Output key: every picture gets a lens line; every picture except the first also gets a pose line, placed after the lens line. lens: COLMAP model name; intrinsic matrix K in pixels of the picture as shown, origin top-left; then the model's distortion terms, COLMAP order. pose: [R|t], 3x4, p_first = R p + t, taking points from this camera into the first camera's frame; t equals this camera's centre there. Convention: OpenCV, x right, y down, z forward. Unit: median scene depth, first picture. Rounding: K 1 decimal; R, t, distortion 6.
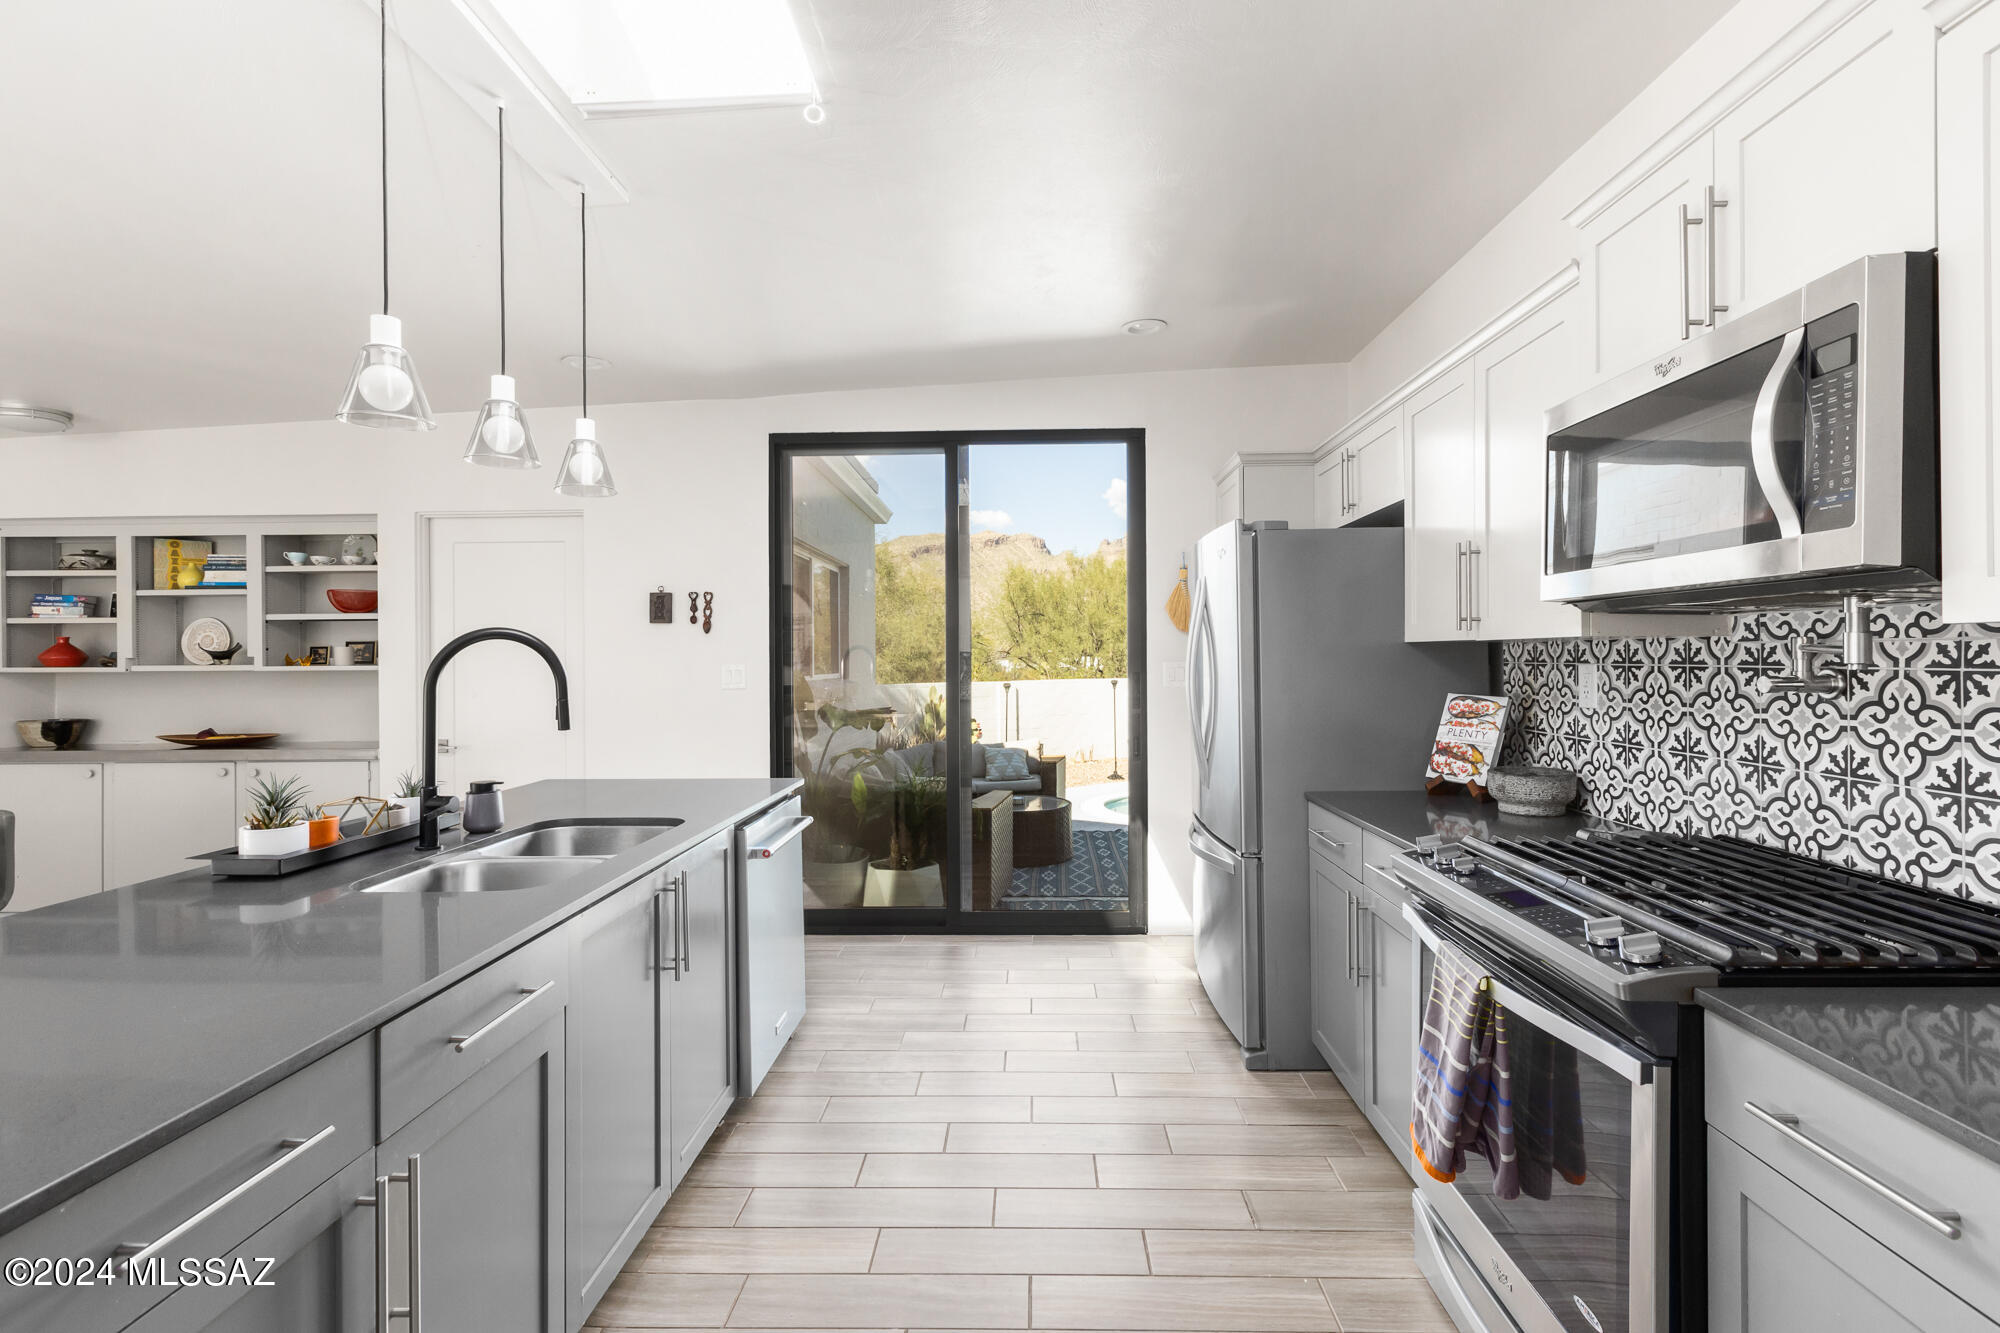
lens RADIAL K [[899.1, 0, 1000.6], [0, 899.1, 655.8], [0, 0, 1]] dist [0.009542, -0.002512]
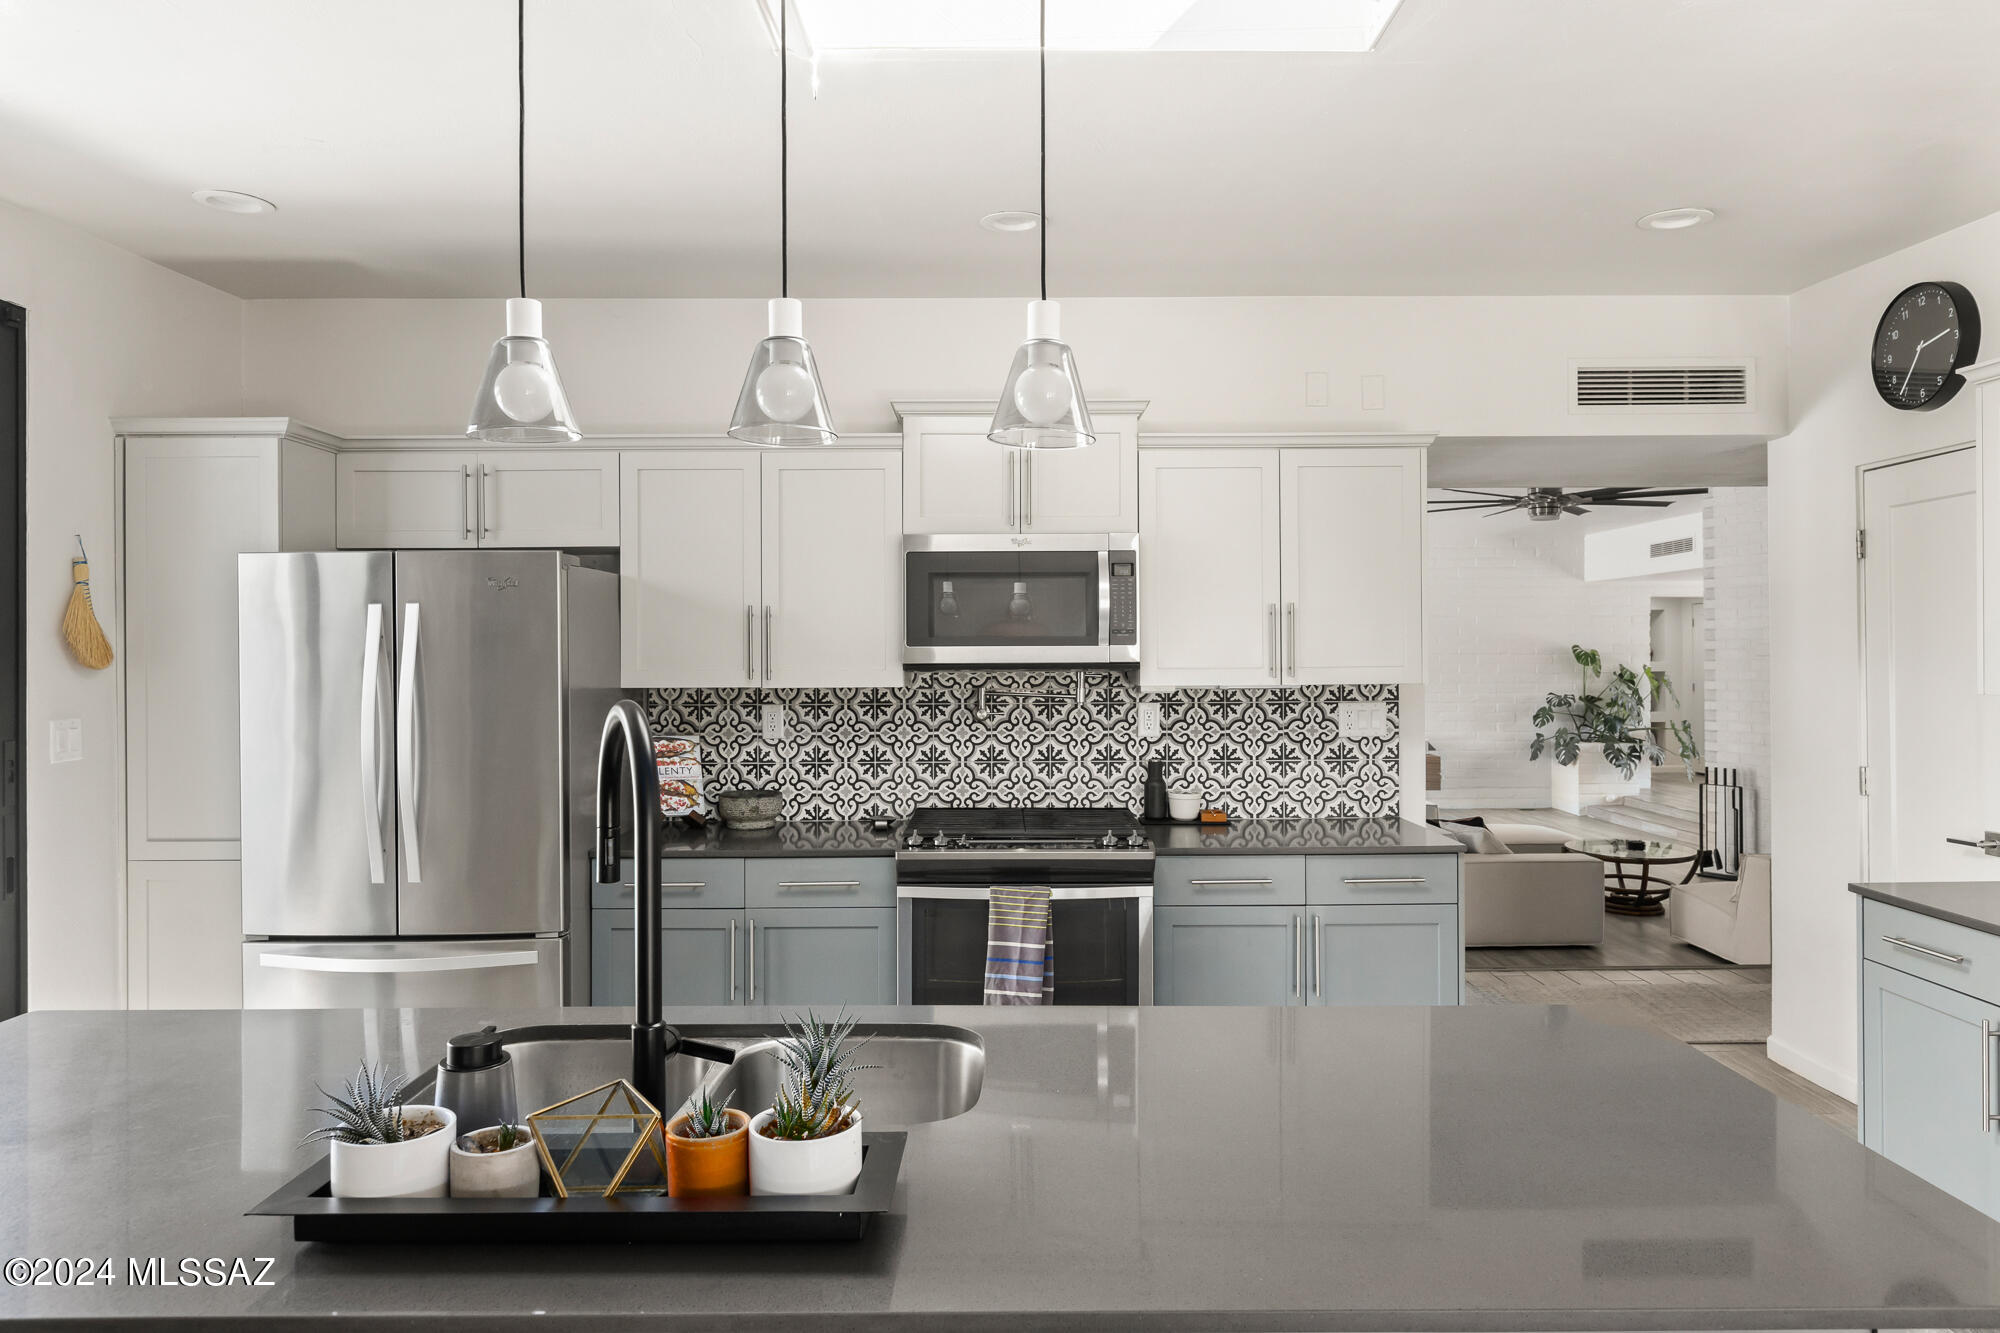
lens RADIAL K [[1254.5, 0, 1011.8], [0, 1254.5, 654.7], [0, 0, 1]] dist [-0.005063, 0.004797]
pose [[-0.033142, 0.009056, 0.999410, -1.014288], [0.004987, 0.999948, -0.008896, -0.039275], [-0.999438, 0.004689, -0.033186, 0.626679]]
